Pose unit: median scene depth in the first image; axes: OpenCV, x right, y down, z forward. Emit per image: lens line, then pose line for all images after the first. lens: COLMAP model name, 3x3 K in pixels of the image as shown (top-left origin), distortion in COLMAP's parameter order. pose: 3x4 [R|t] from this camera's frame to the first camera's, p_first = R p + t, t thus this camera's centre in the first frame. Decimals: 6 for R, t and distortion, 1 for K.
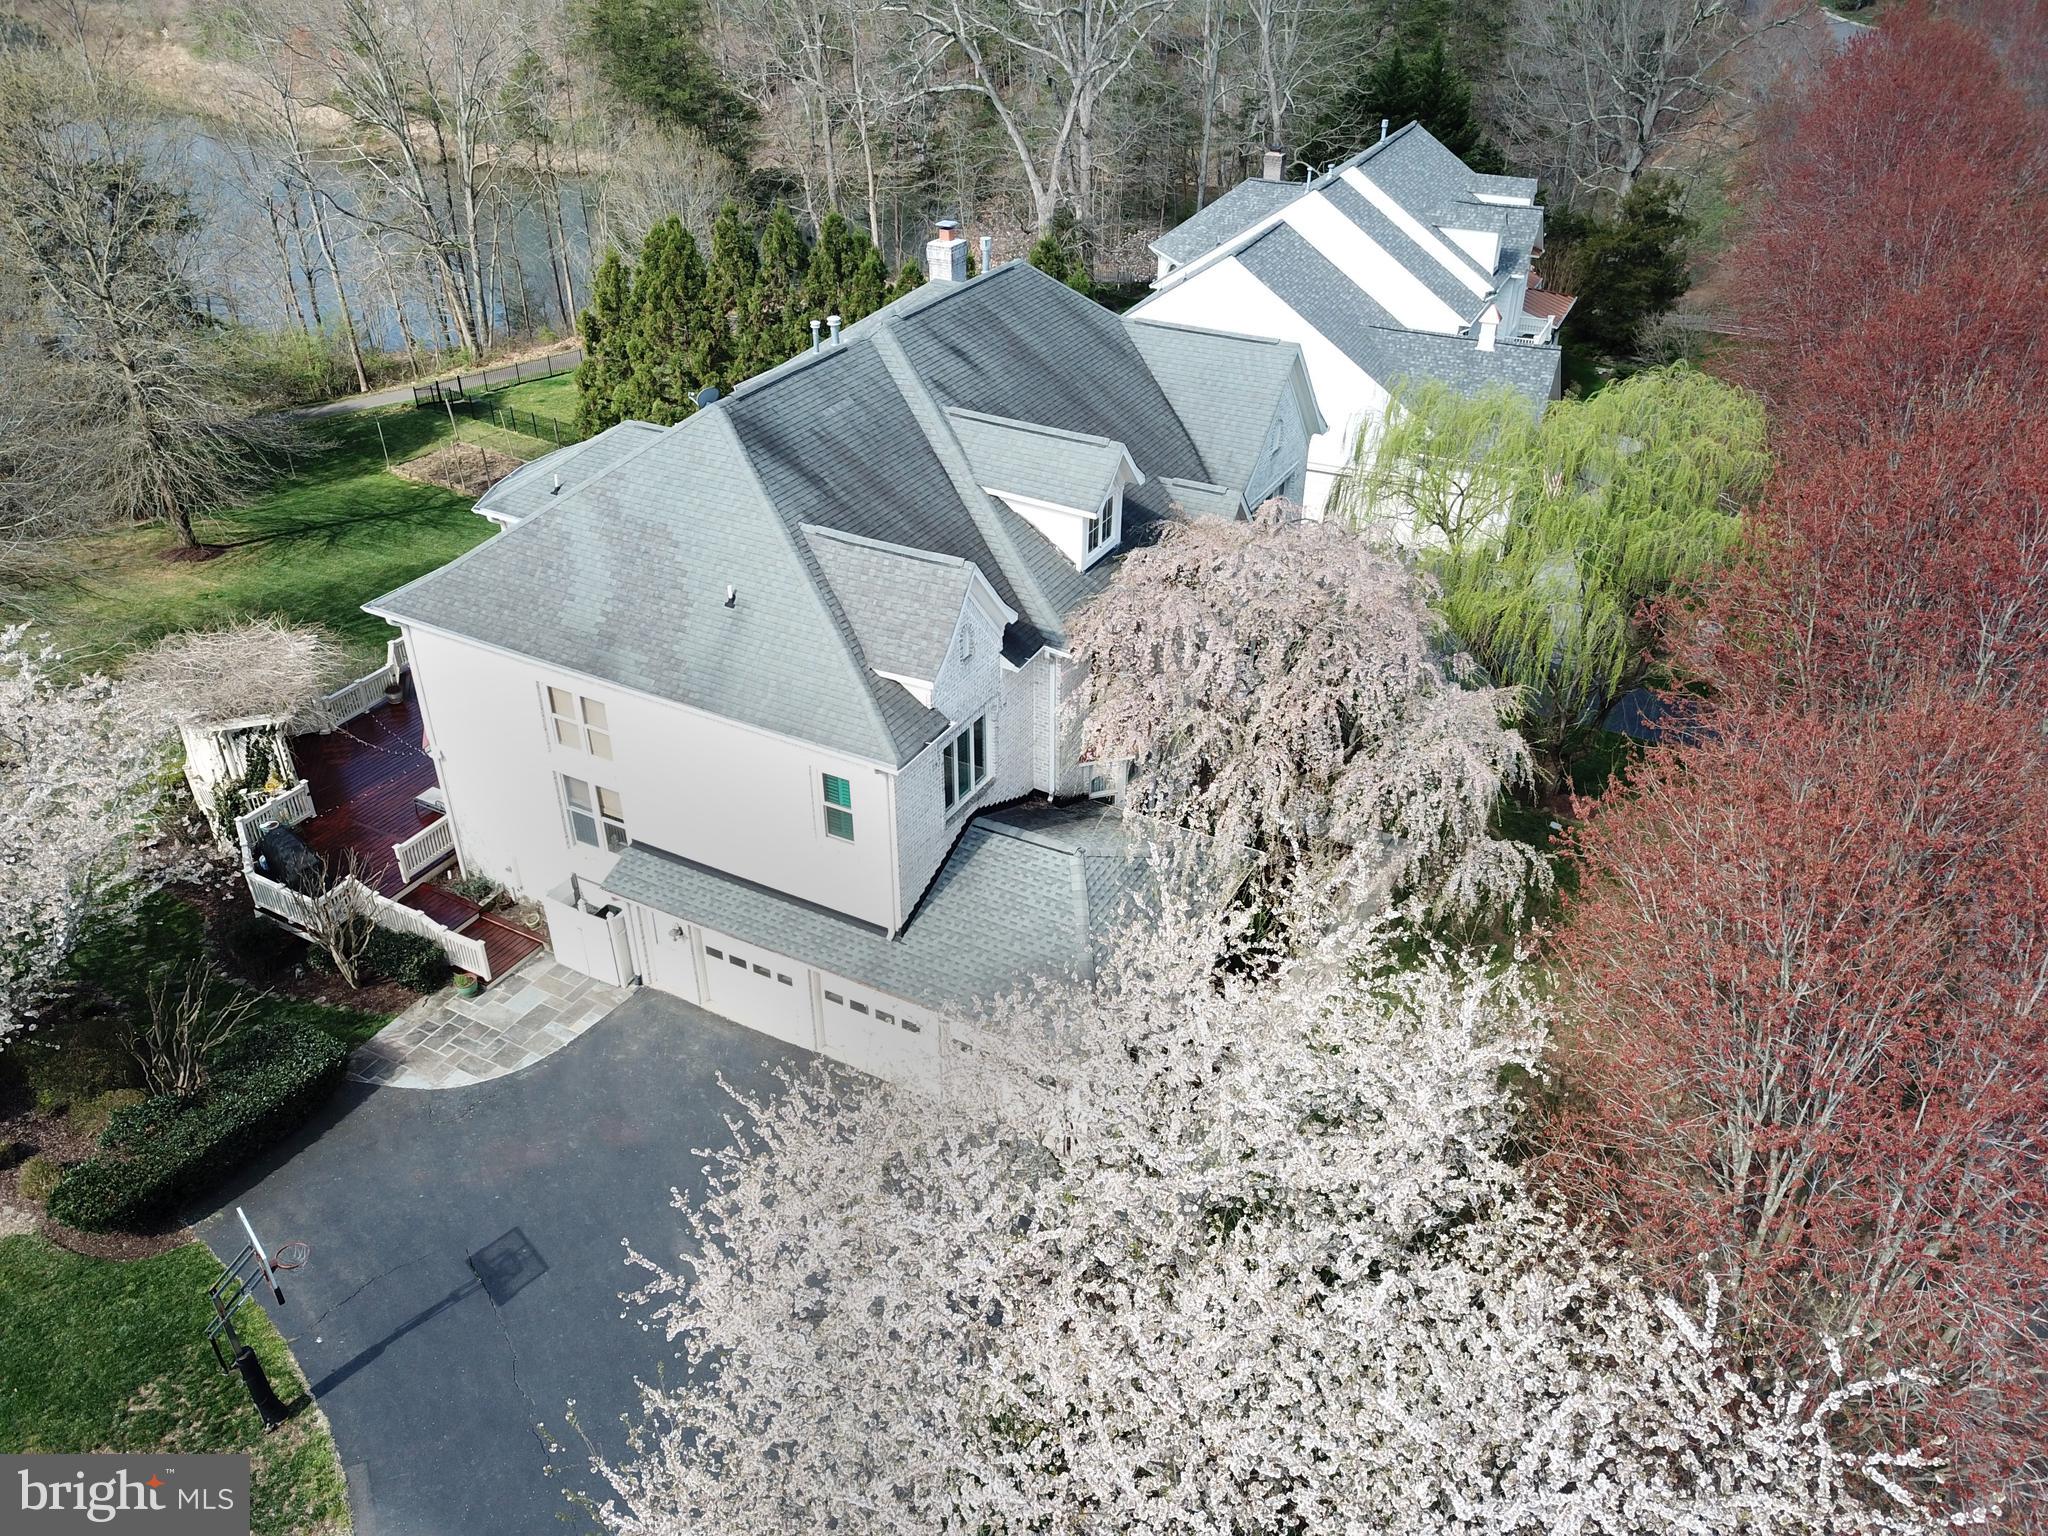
lens RADIAL K [[1533.0, 0, 1024.0], [0, 1533.0, 768.0], [0, 0, 1]] dist [0.020586, -0.008601]
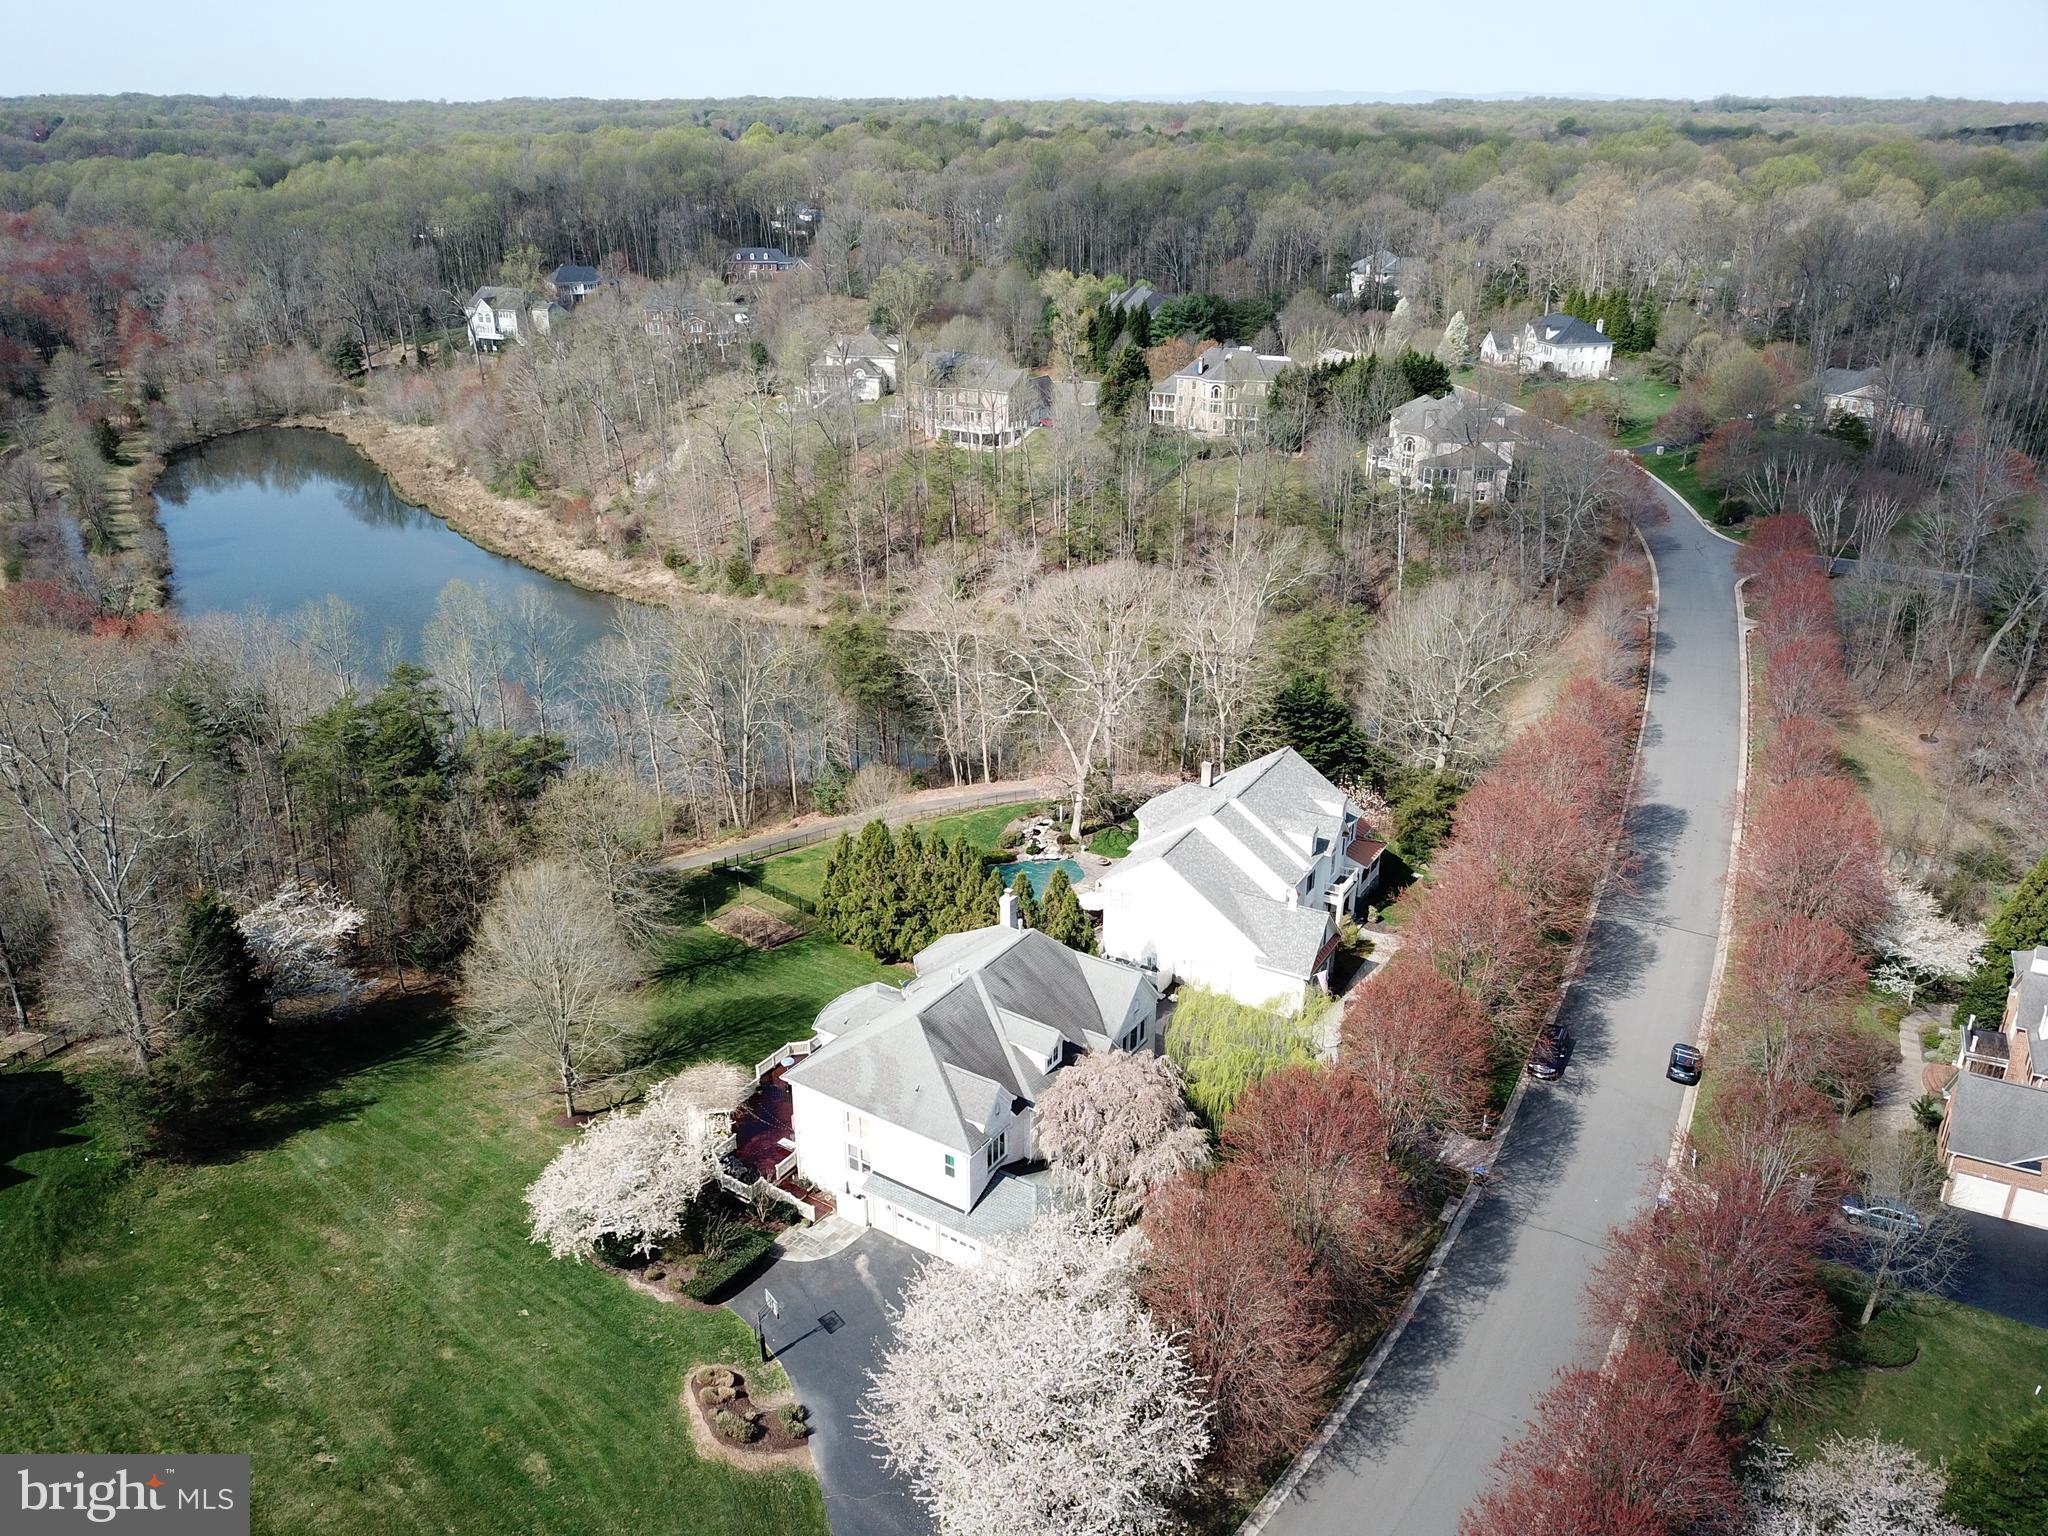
lens RADIAL K [[1533.0, 0, 1024.0], [0, 1533.0, 768.0], [0, 0, 1]] dist [0.020586, -0.008601]
pose [[0.996987, 0.036067, -0.068674, 0.170994], [-0.046711, 0.985960, -0.160318, -0.232957], [0.061927, 0.163043, 0.984674, -1.774873]]
